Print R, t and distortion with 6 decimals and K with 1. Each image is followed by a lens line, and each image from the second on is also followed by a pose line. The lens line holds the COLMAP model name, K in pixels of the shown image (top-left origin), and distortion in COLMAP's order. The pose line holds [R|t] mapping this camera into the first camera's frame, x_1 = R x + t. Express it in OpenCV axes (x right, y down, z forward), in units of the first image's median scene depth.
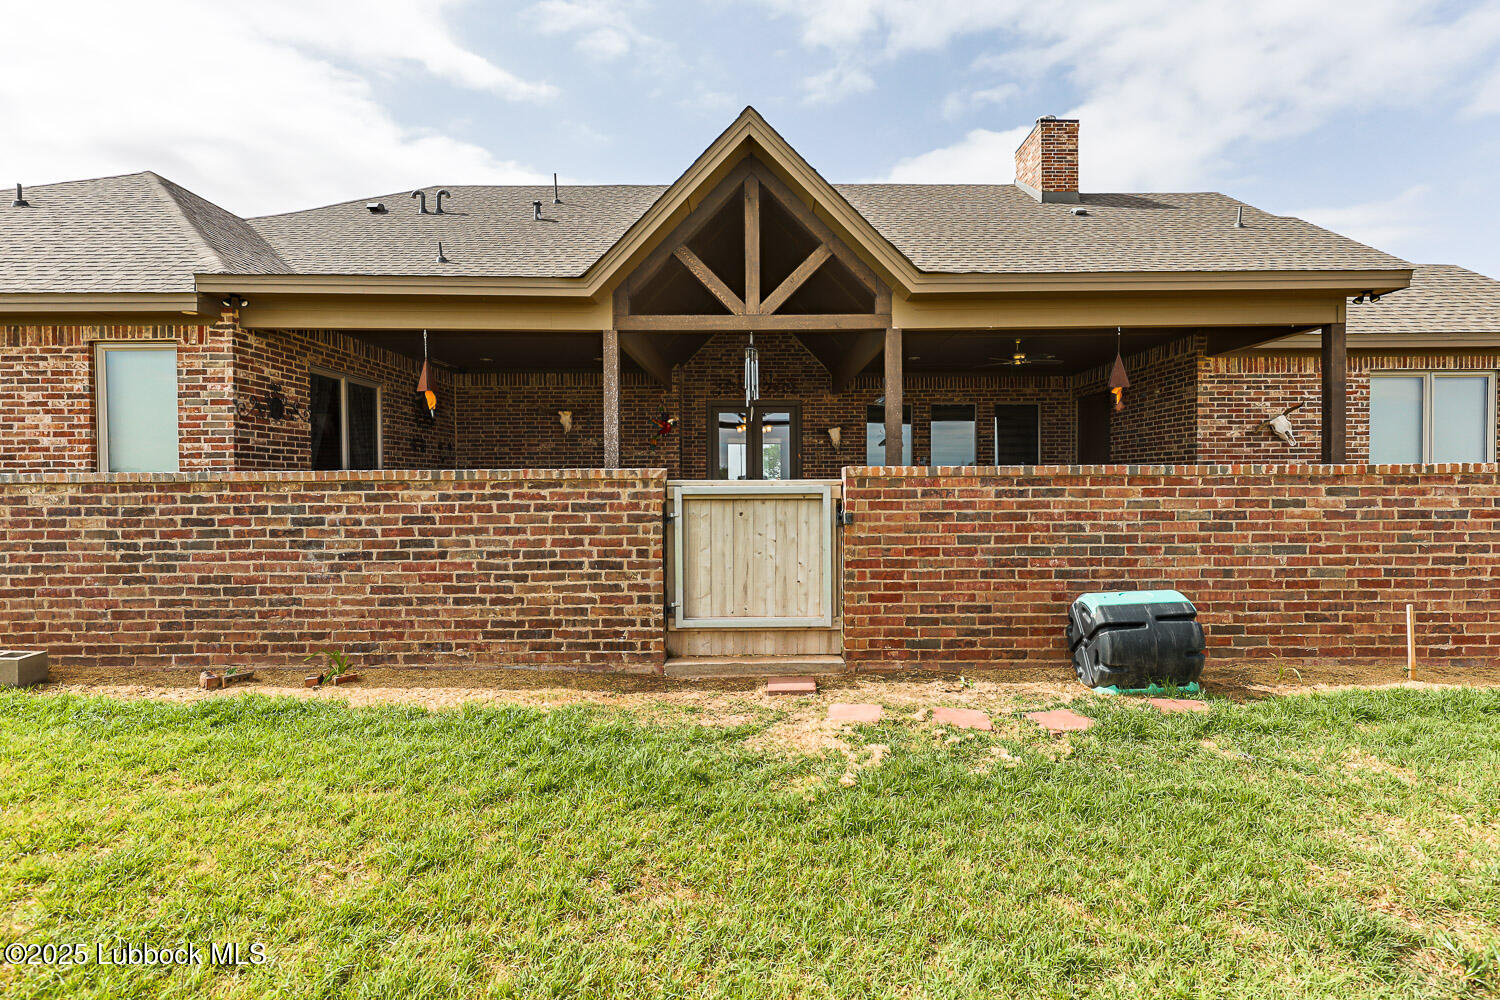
lens RADIAL K [[723.8, 0, 763.7], [0, 723.8, 484.5], [0, 0, 1]] dist [-0.002292, -0.001010]
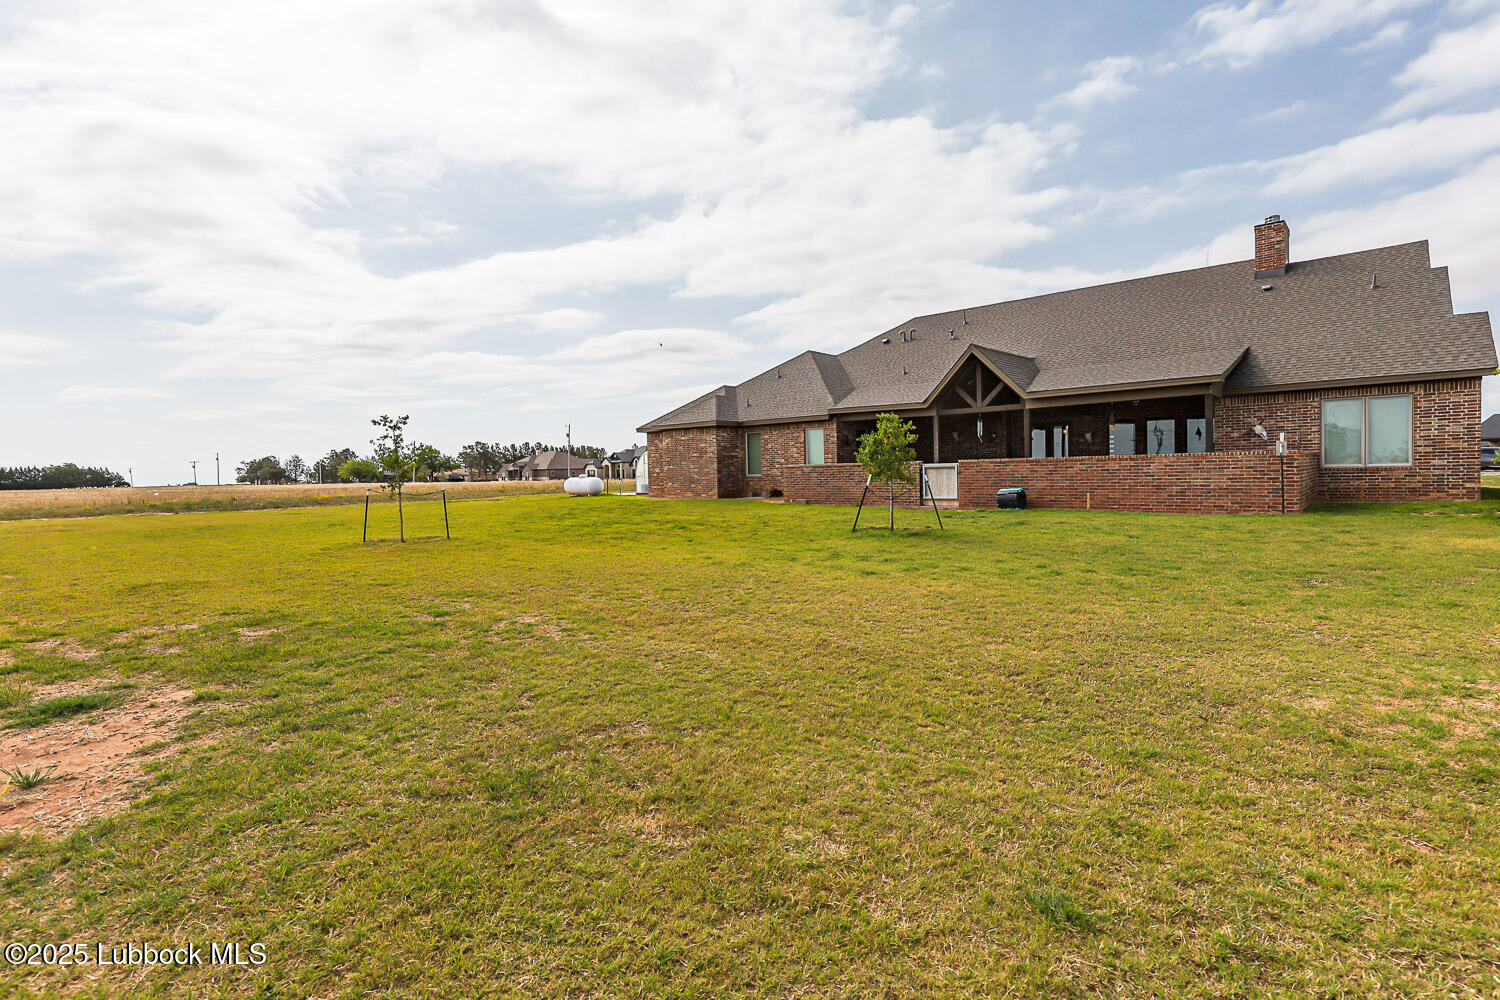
lens RADIAL K [[669.6, 0, 754.6], [0, 669.6, 487.7], [0, 0, 1]] dist [0.003551, -0.000393]
pose [[0.734597, 0.008069, -0.678455, 1.169847], [0.016248, 0.999433, 0.029478, 0.001478], [0.678309, -0.032678, 0.734050, -1.646868]]
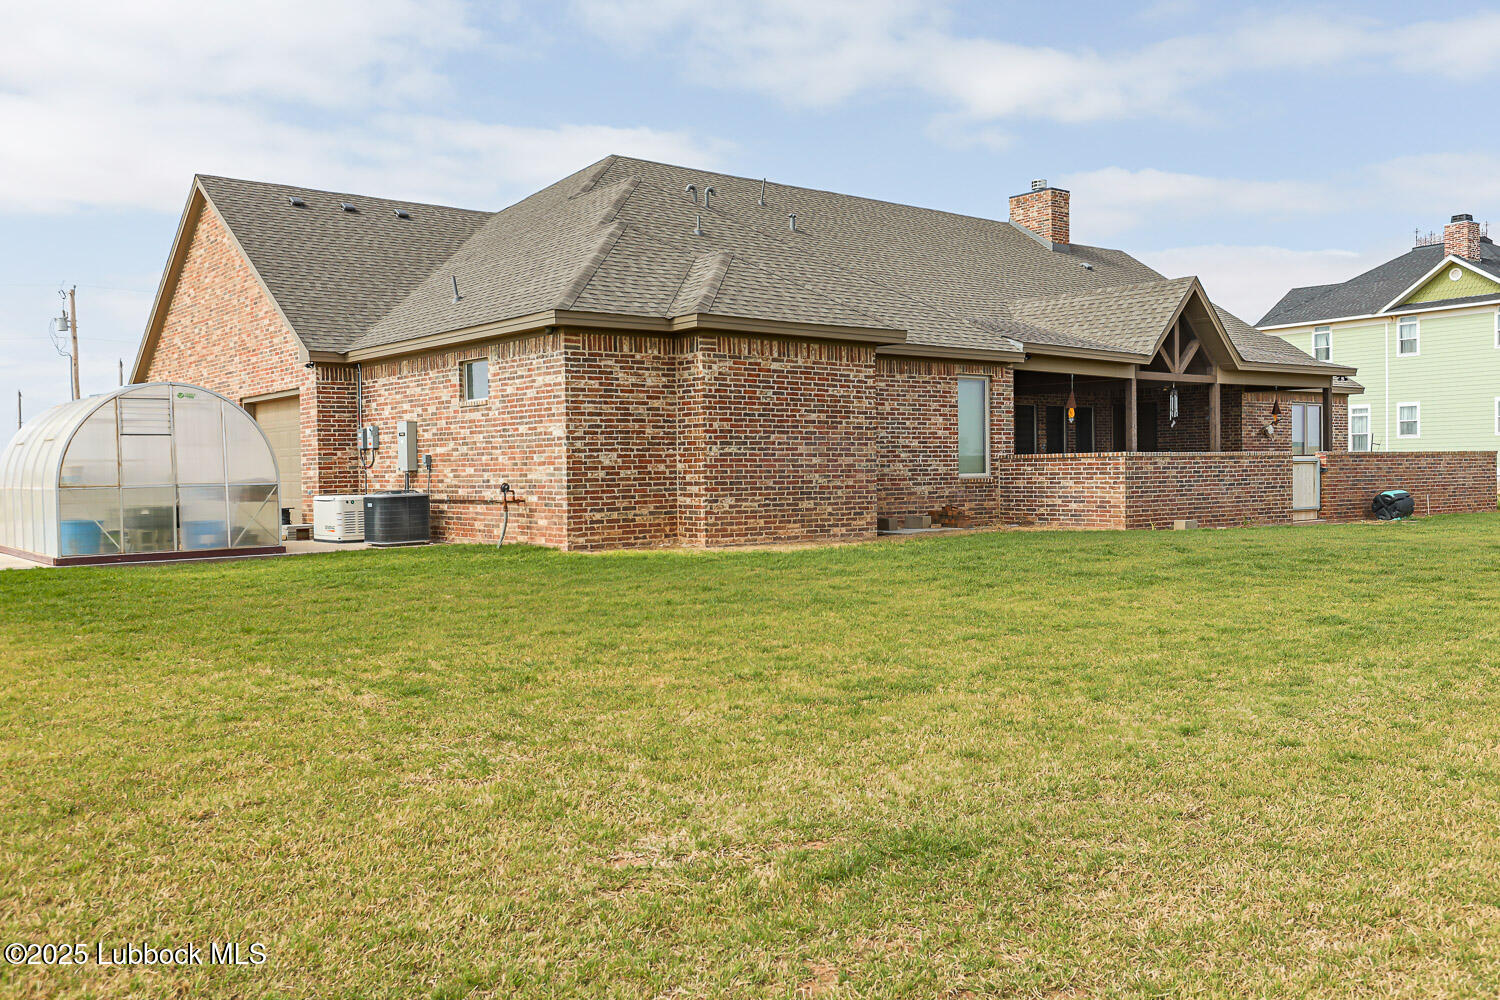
lens RADIAL K [[1220.2, 0, 750.0], [0, 1220.2, 500.0], [0, 0, 1]] dist [0.055099, 0.001092]
pose [[0.800238, -0.017010, 0.599441, -2.946904], [0.006379, 0.999783, 0.019854, 0.035451], [-0.599648, -0.012065, 0.800173, -0.978944]]
